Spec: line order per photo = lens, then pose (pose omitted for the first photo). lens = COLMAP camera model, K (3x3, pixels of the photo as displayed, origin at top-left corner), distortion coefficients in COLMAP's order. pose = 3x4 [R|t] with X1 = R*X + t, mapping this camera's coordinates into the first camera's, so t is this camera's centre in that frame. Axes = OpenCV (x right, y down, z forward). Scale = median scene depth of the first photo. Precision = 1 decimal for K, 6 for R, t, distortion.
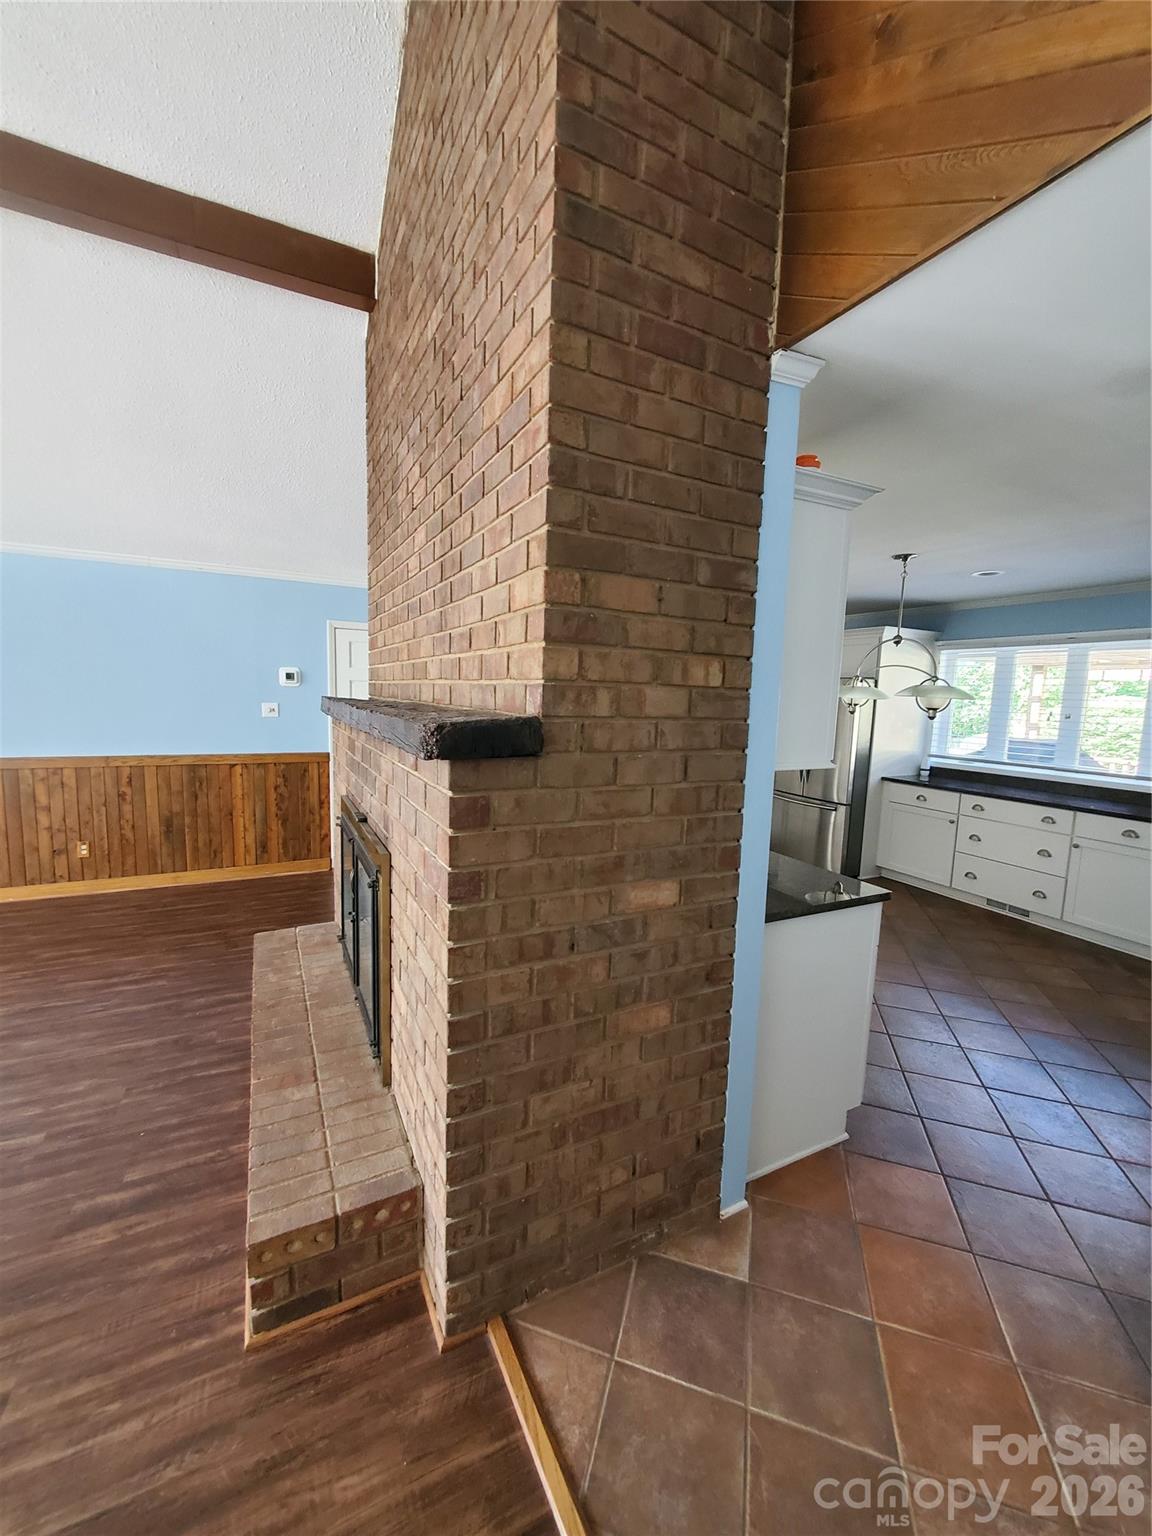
lens RADIAL K [[614.0, 0, 569.0], [0, 614.0, 763.7], [0, 0, 1]] dist [0.003643, -0.000128]
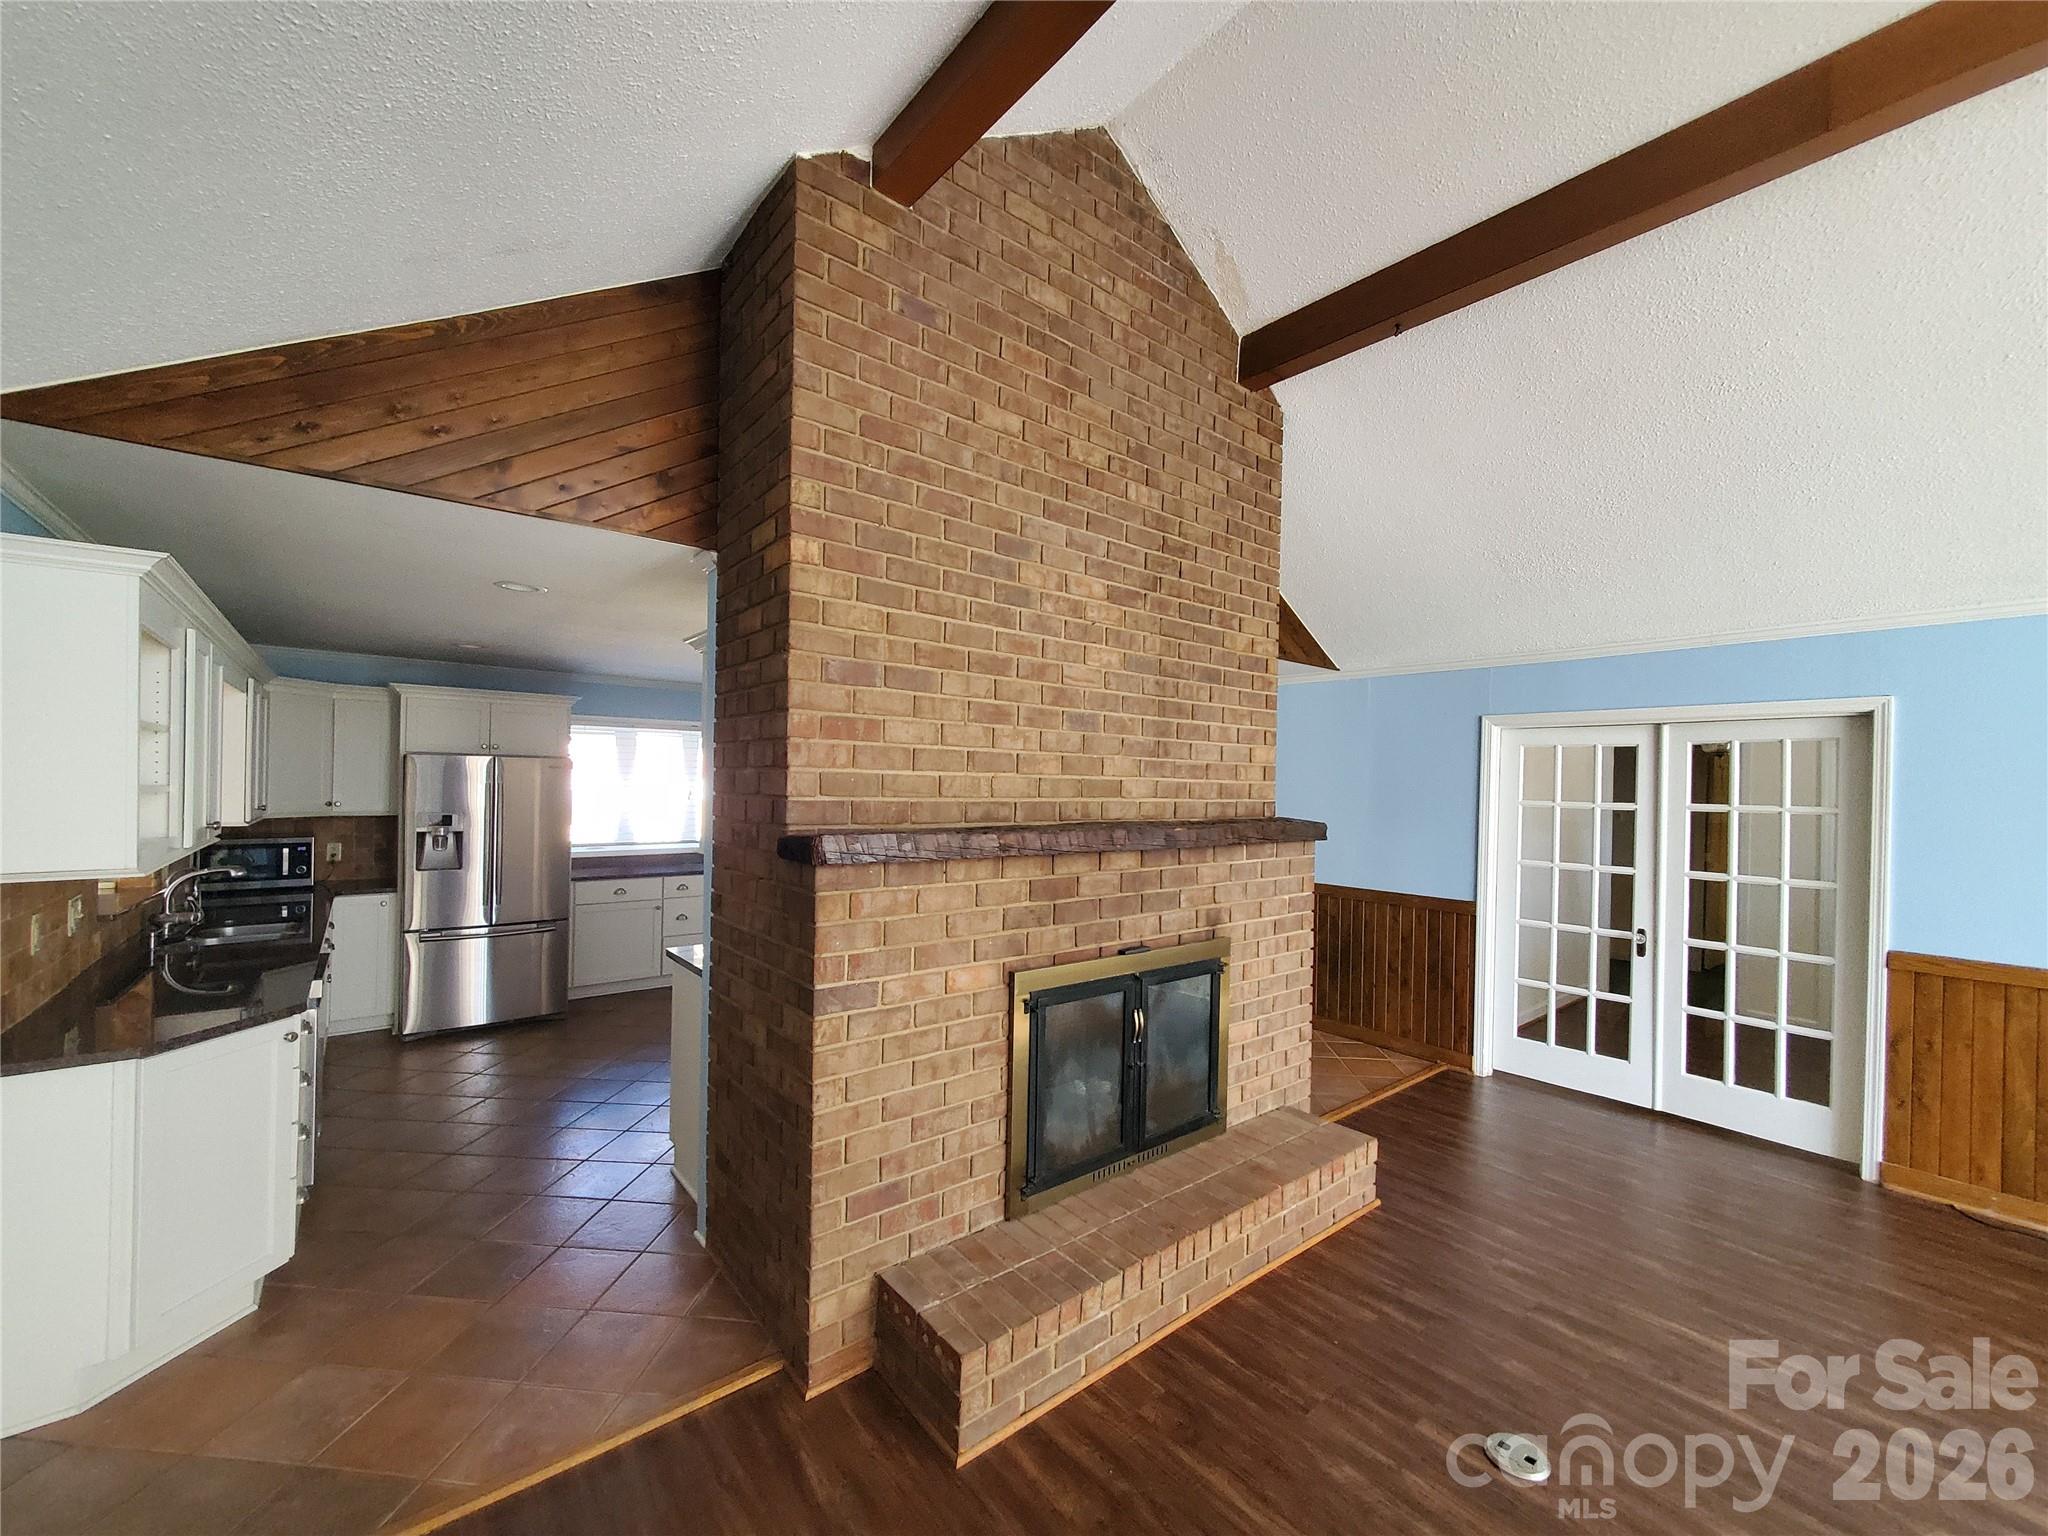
lens RADIAL K [[818.7, 0, 1017.4], [0, 818.7, 778.9], [0, 0, 1]] dist [0.003643, -0.000128]
pose [[-0.218750, -0.030537, 0.975303, -0.668589], [0.089656, 0.994653, 0.051251, -0.110116], [-0.971653, 0.098653, -0.214842, 0.633802]]
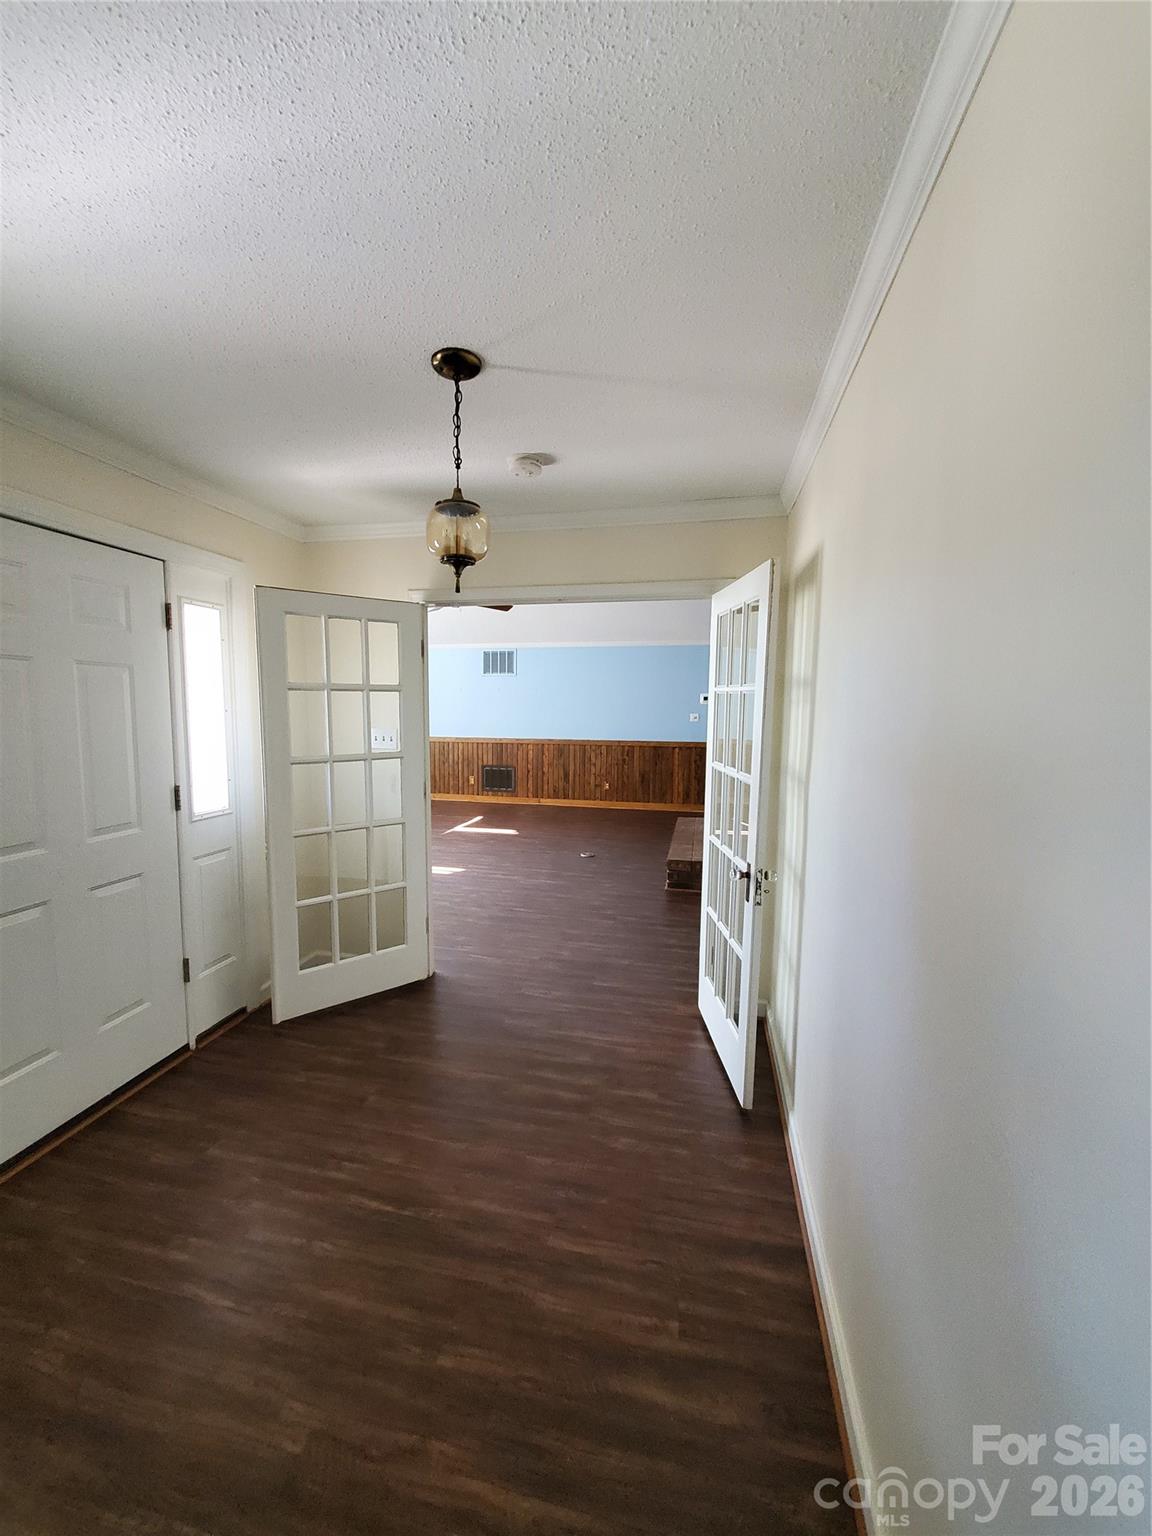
lens RADIAL K [[614.0, 0, 574.4], [0, 614.0, 765.4], [0, 0, 1]] dist [0.003643, -0.000128]
pose [[0.783661, 0.039955, -0.619903, 0.385914], [-0.060262, 0.998112, -0.011849, 0.103661], [0.618259, 0.046642, 0.784589, -0.669219]]
